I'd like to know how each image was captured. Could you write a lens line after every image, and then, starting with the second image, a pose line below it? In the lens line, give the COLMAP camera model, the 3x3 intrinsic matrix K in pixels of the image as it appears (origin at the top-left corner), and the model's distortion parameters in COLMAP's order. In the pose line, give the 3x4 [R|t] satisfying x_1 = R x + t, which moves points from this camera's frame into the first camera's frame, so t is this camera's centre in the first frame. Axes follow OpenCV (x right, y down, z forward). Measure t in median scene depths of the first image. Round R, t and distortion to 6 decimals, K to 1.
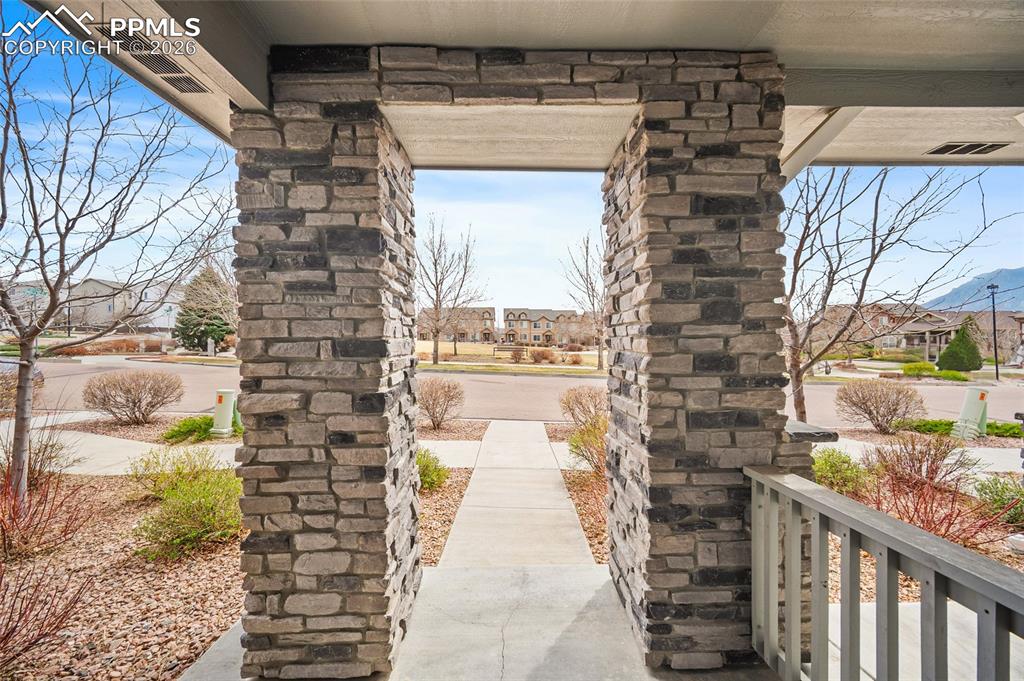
lens RADIAL K [[404.2, 0, 515.4], [0, 404.2, 337.3], [0, 0, 1]] dist [-0.002920, 0.000579]
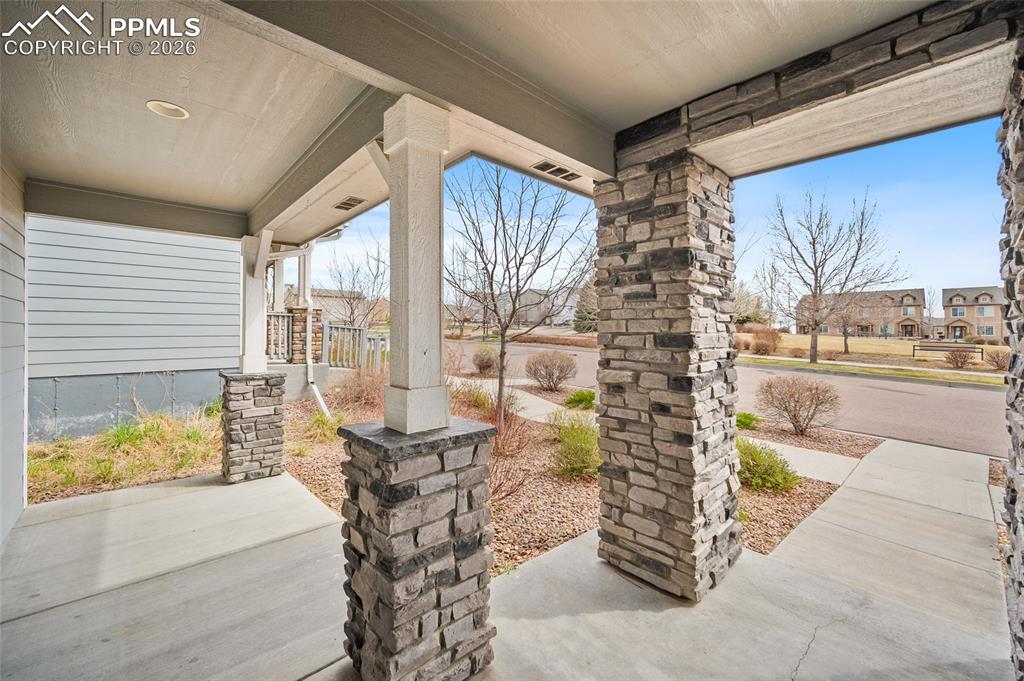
lens RADIAL K [[404.2, 0, 515.4], [0, 404.2, 337.3], [0, 0, 1]] dist [-0.002920, 0.000579]
pose [[0.663686, 0.016870, -0.747821, 0.243724], [-0.003340, 0.999803, 0.019589, -0.007975], [0.748004, -0.010503, 0.663612, -0.239098]]
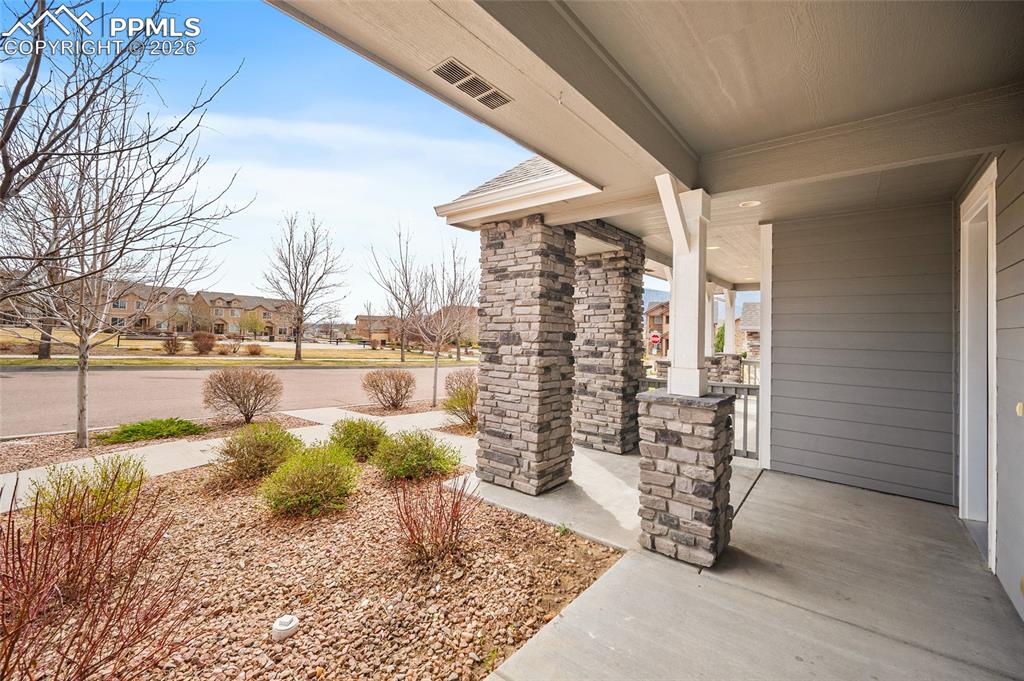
lens RADIAL K [[406.2, 0, 520.1], [0, 406.2, 323.4], [0, 0, 1]] dist [-0.001988, -0.000238]
pose [[0.658904, 0.041547, 0.751079, -2.293396], [-0.032859, 0.999110, -0.026440, 0.021598], [-0.751509, -0.007259, 0.659683, -0.317497]]
